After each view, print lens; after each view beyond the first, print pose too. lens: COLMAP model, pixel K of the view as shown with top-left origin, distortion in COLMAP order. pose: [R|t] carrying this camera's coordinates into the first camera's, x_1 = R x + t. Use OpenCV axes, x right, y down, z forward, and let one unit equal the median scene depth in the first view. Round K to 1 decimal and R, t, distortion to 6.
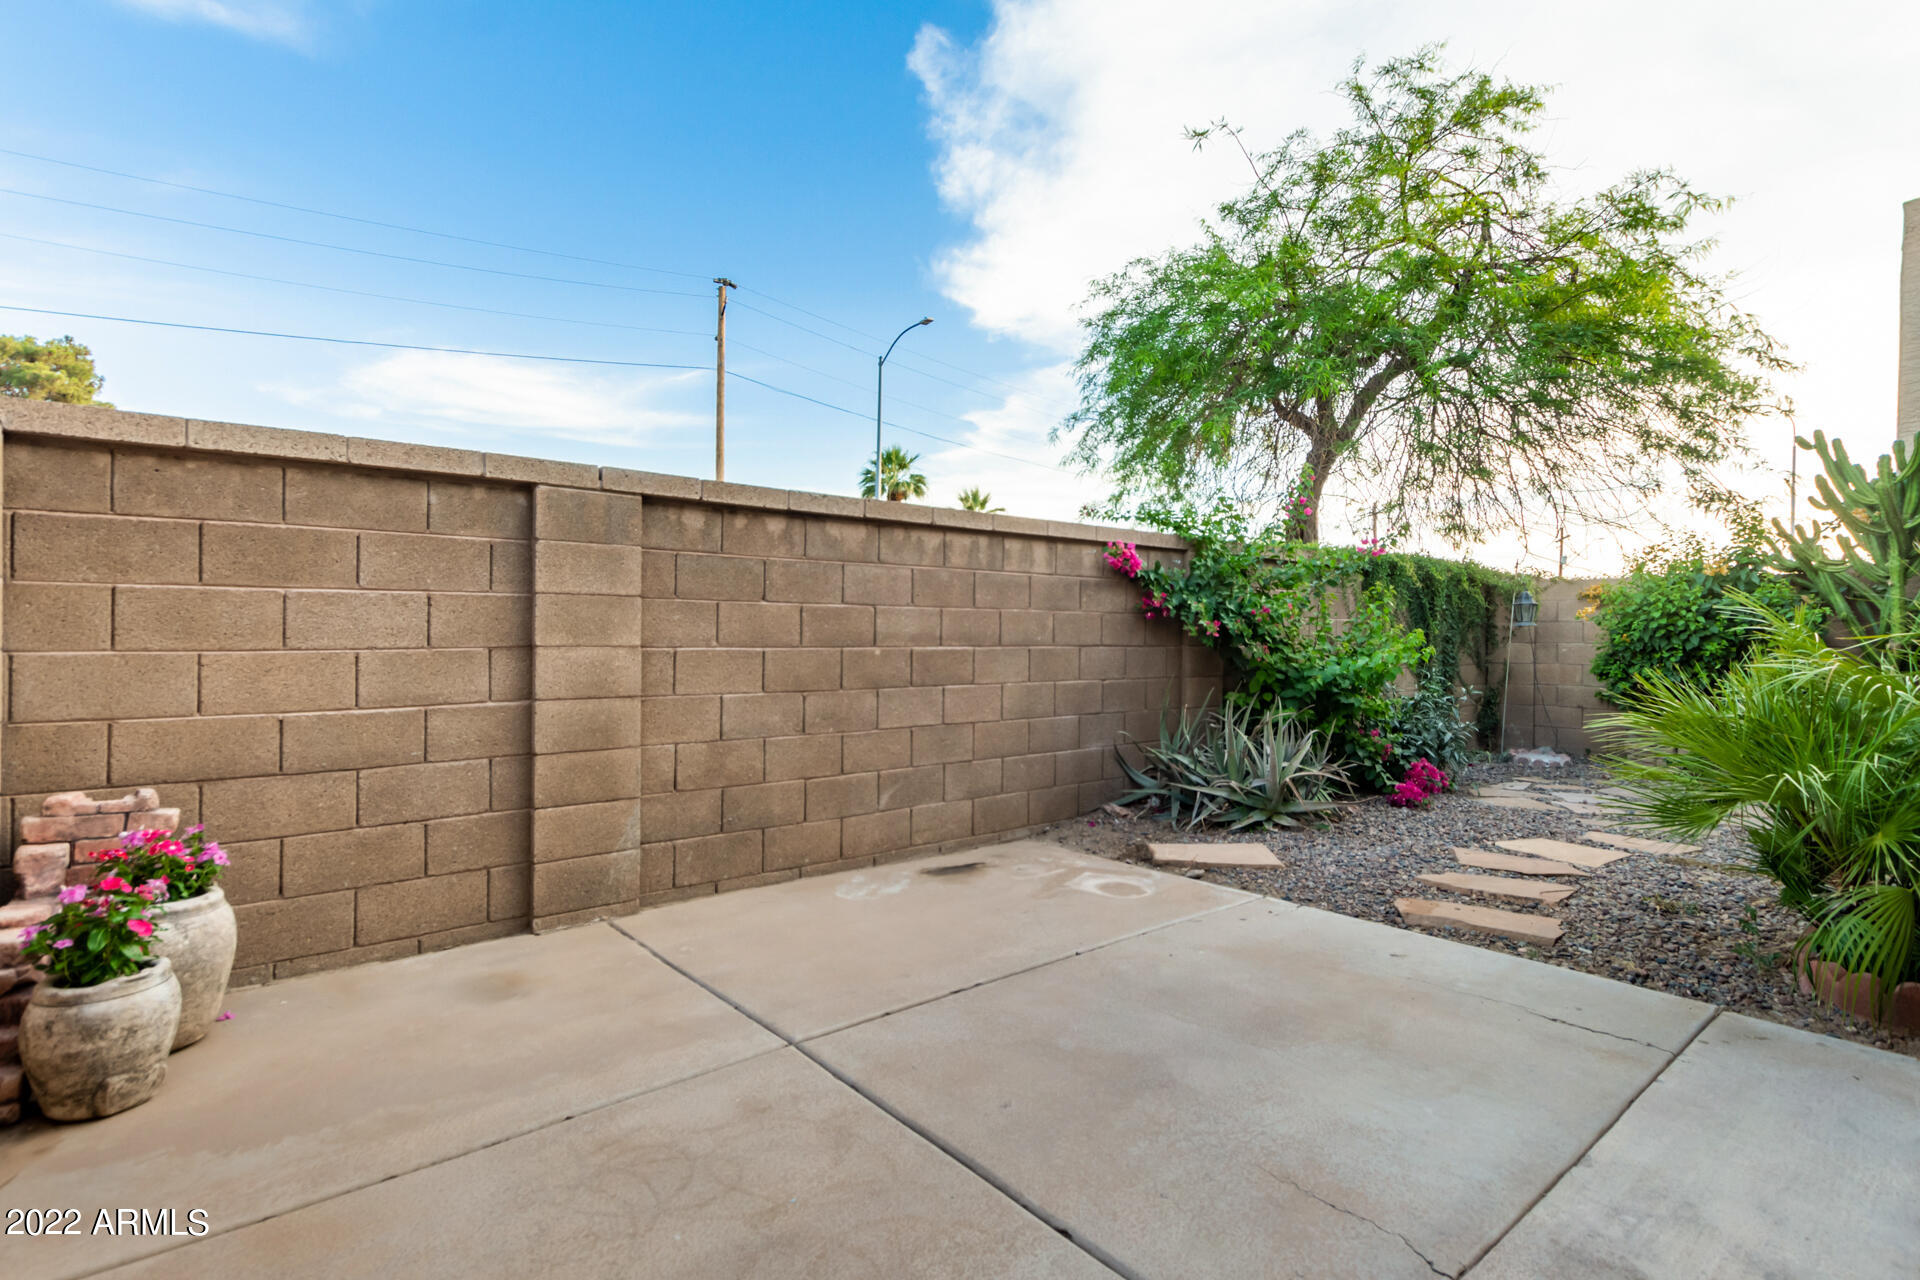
lens RADIAL K [[907.9, 0, 957.0], [0, 907.9, 650.8], [0, 0, 1]] dist [0.010587, -0.005665]
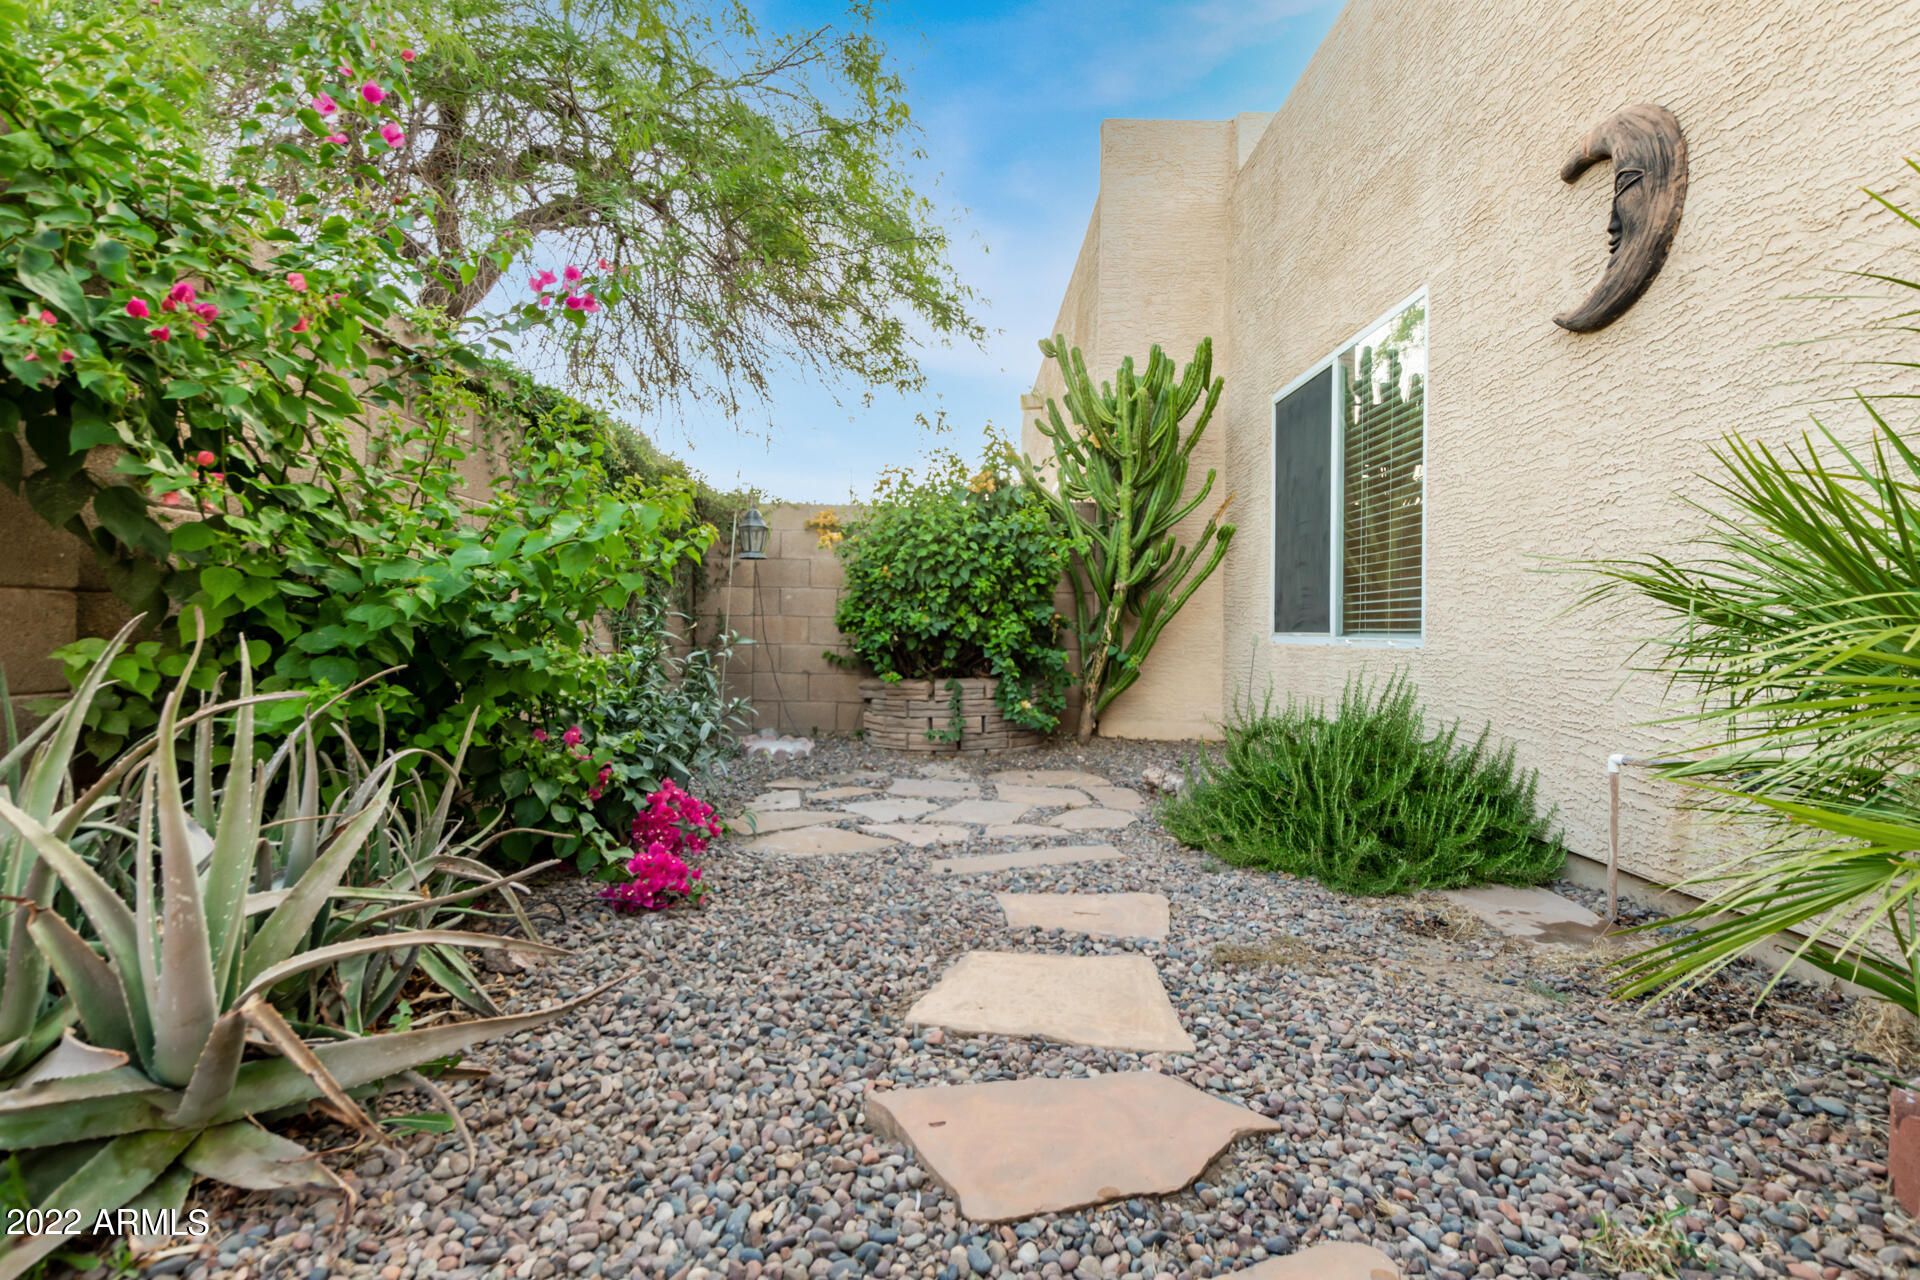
lens RADIAL K [[907.9, 0, 967.3], [0, 907.9, 619.7], [0, 0, 1]] dist [0.010587, -0.005665]
pose [[0.620218, 0.010147, 0.784364, 0.253097], [0.007510, 0.999794, -0.018872, 0.048080], [-0.784394, 0.017595, 0.620014, 0.620456]]
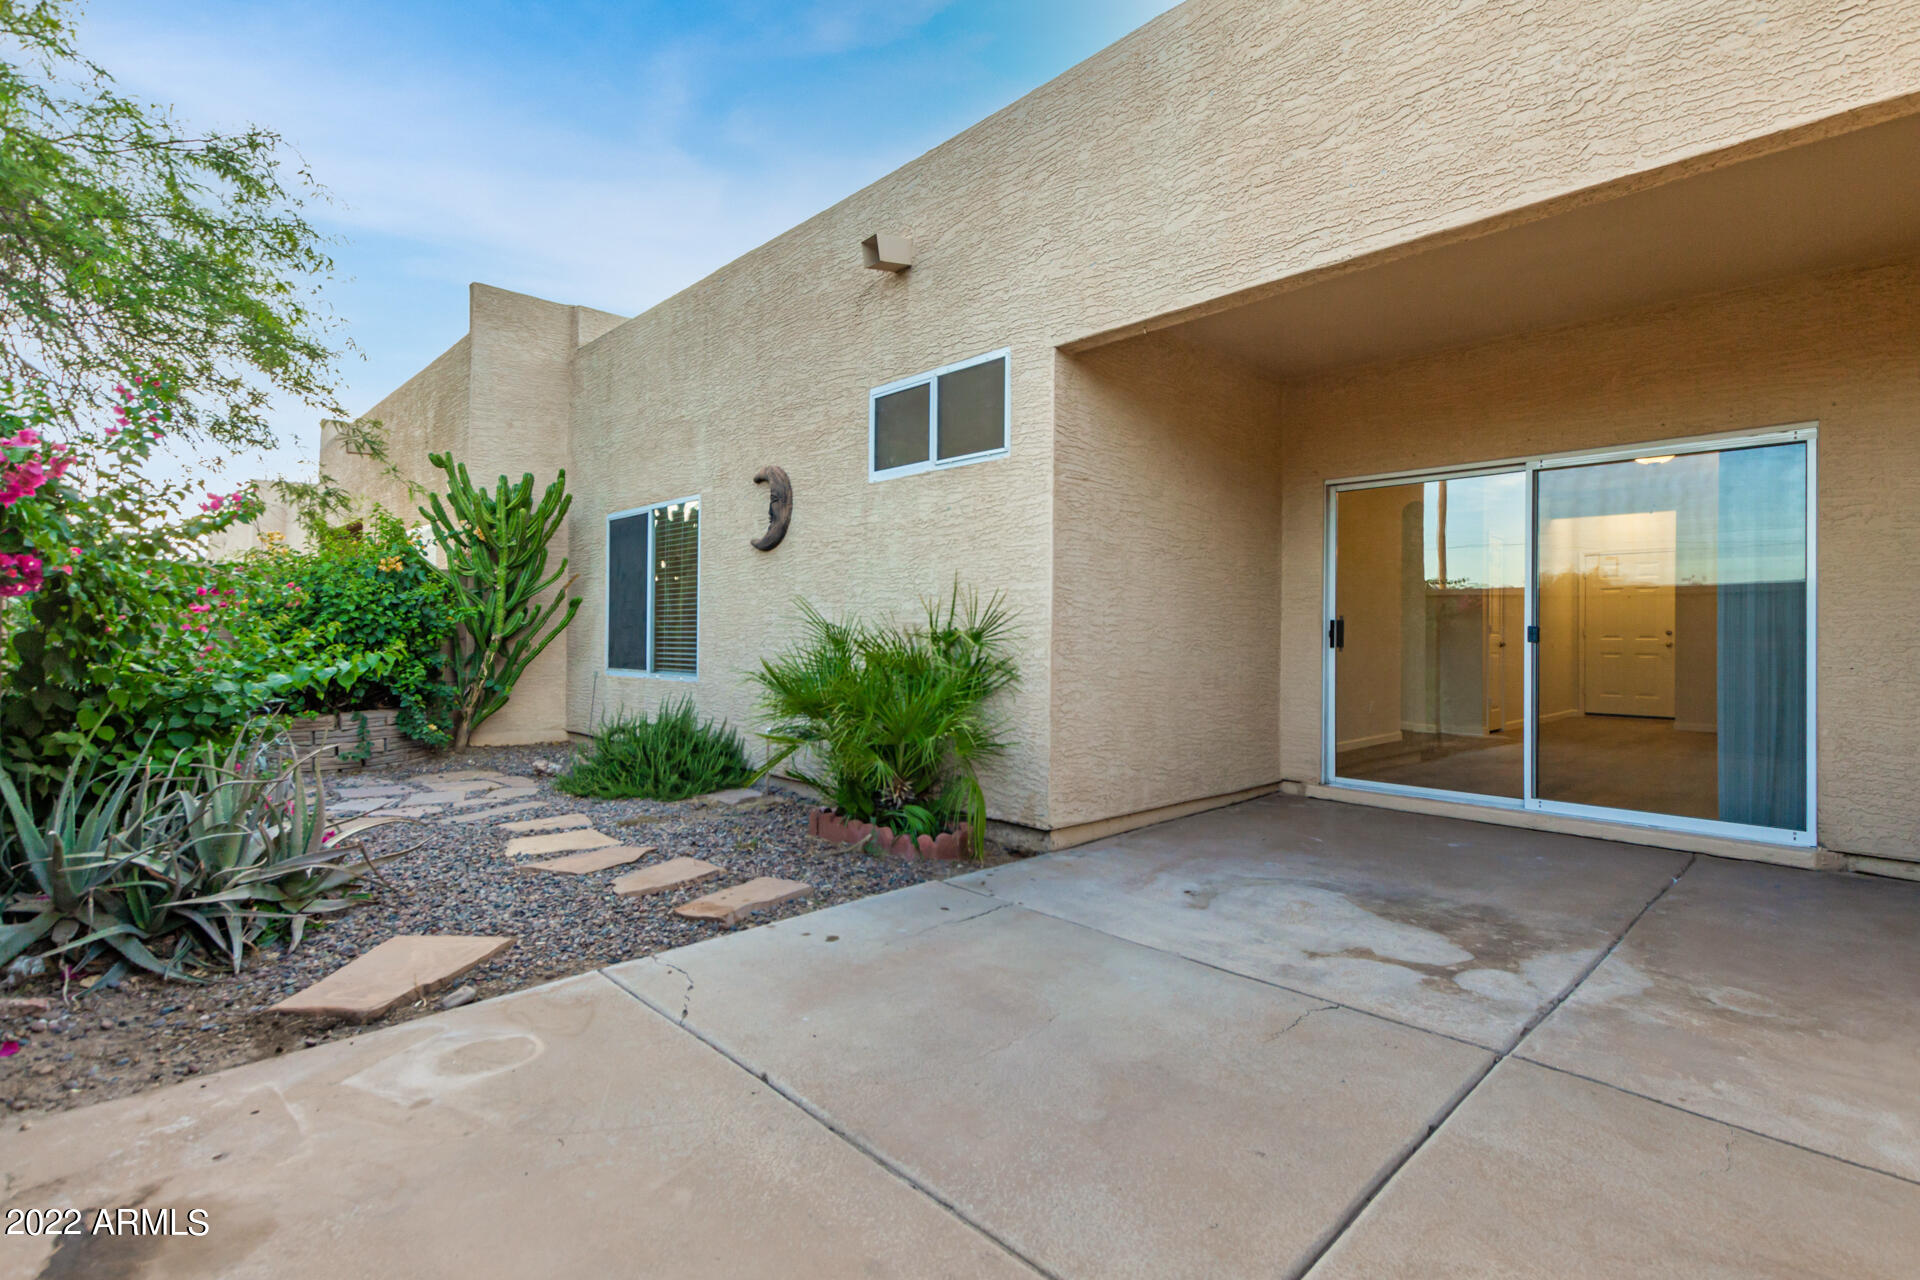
lens RADIAL K [[907.9, 0, 962.6], [0, 907.9, 622.4], [0, 0, 1]] dist [0.010587, -0.005665]
pose [[-0.080804, 0.006446, 0.996709, -0.307655], [0.015067, 0.999873, -0.005245, -0.010326], [-0.996616, 0.014593, -0.080891, 0.505641]]
